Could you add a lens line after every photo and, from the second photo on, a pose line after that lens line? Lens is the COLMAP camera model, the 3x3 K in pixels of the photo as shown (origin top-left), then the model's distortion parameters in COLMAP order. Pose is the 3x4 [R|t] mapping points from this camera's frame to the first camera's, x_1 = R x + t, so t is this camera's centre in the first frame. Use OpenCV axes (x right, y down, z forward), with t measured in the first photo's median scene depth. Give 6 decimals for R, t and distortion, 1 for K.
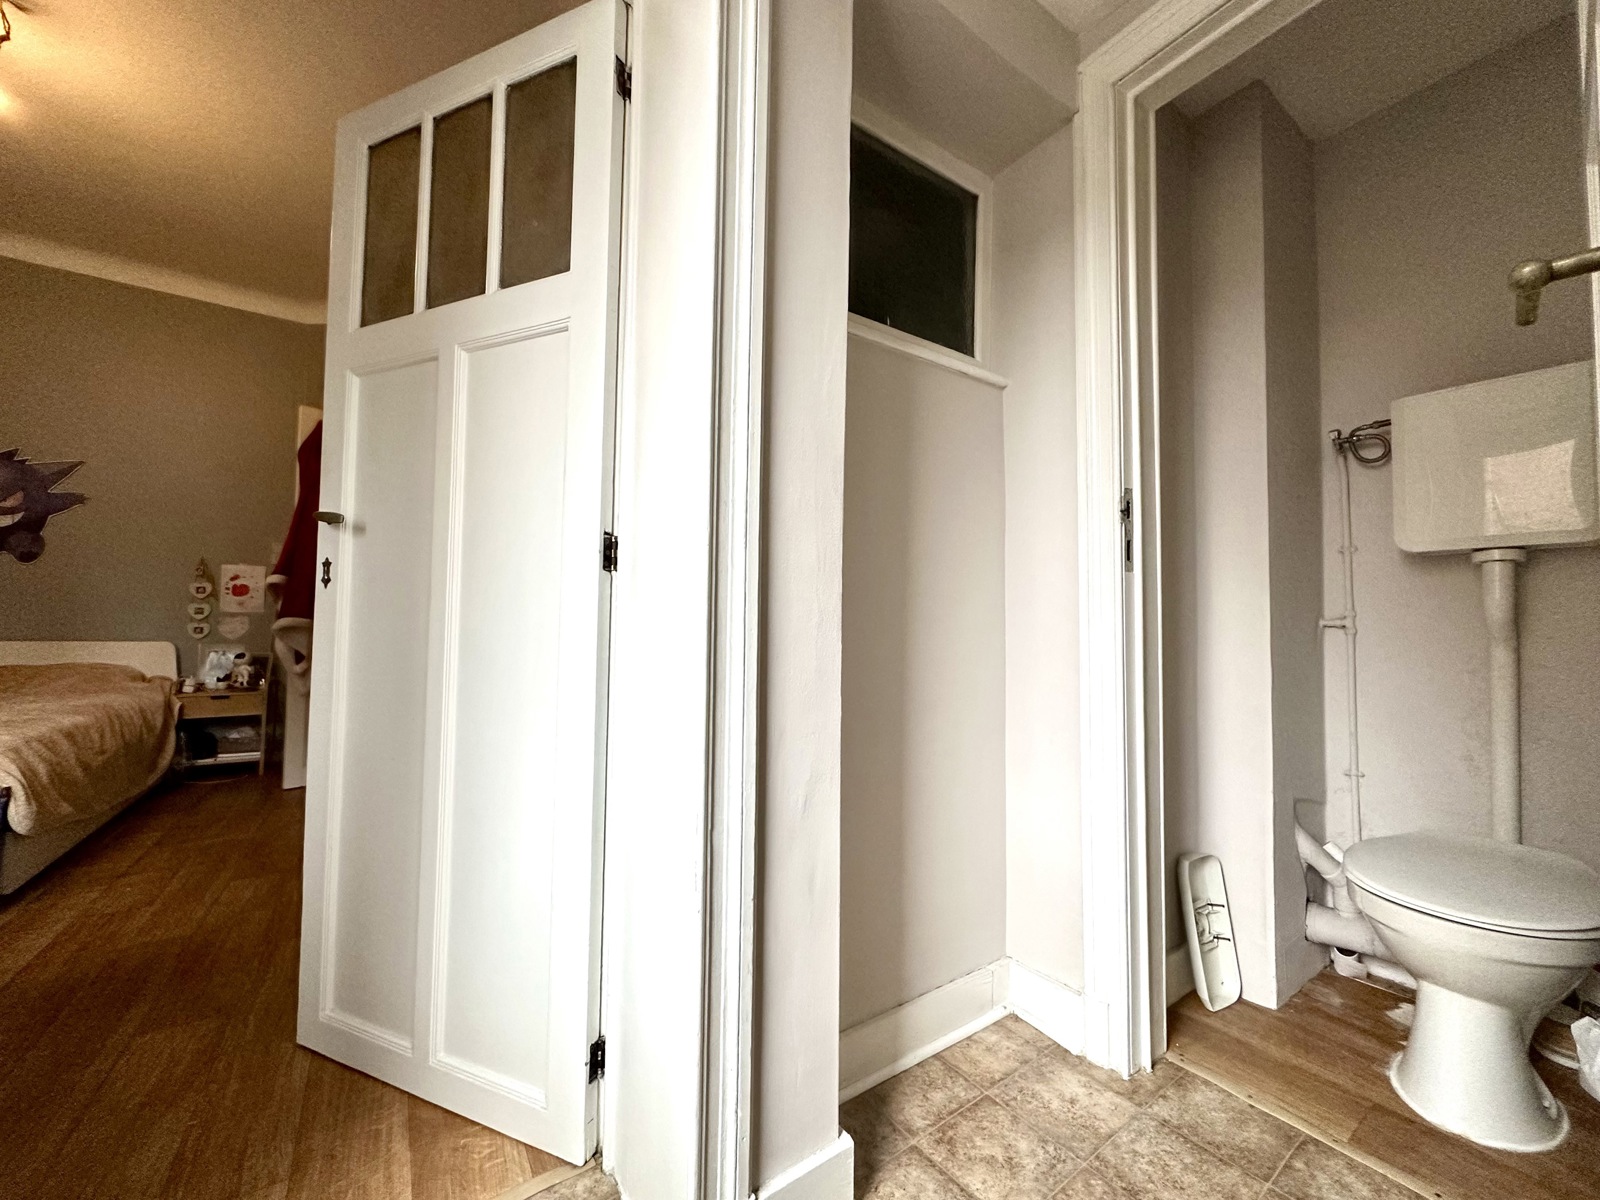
lens RADIAL K [[638.9, 0, 799.3], [0, 638.9, 599.6], [0, 0, 1]] dist [-0.003663, 0.000841]
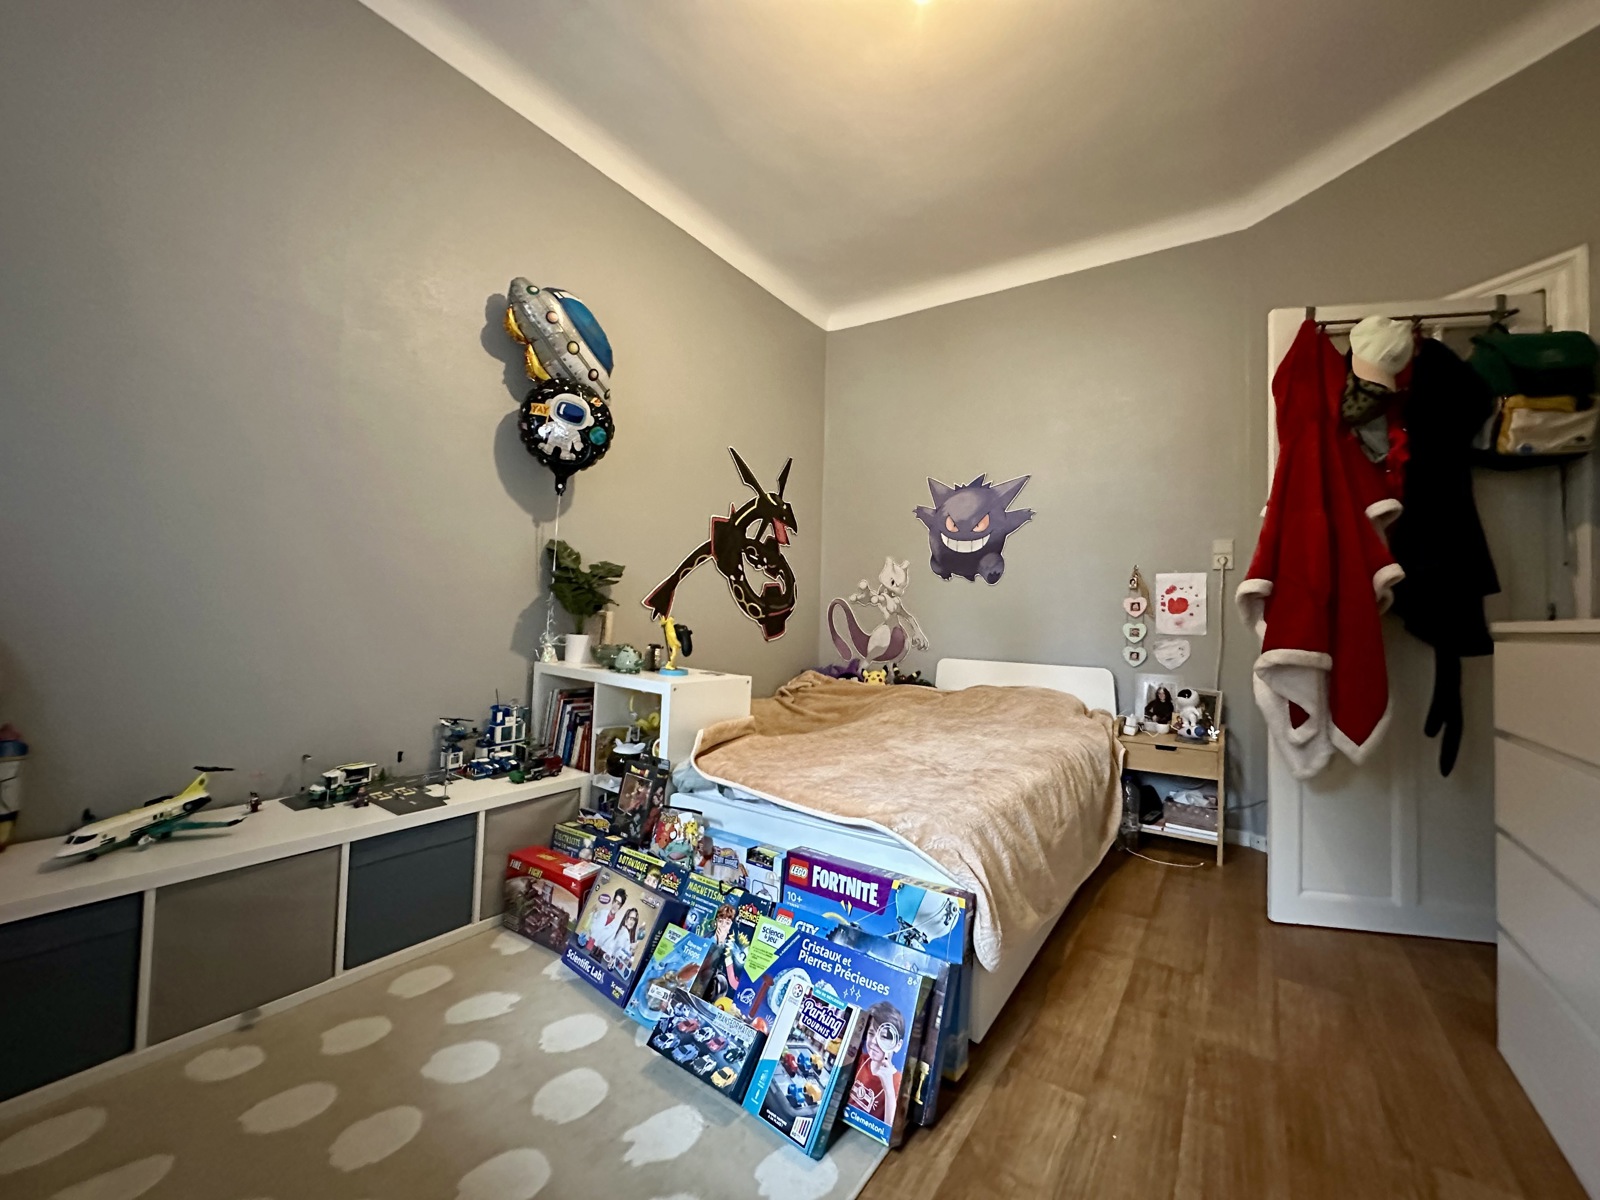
lens RADIAL K [[638.9, 0, 804.3], [0, 638.9, 599.6], [0, 0, 1]] dist [-0.003663, 0.000841]
pose [[0.380487, -0.035491, -0.924105, -0.373527], [0.017718, 0.999360, -0.031086, -0.006489], [0.924616, -0.004545, 0.380872, 0.321327]]
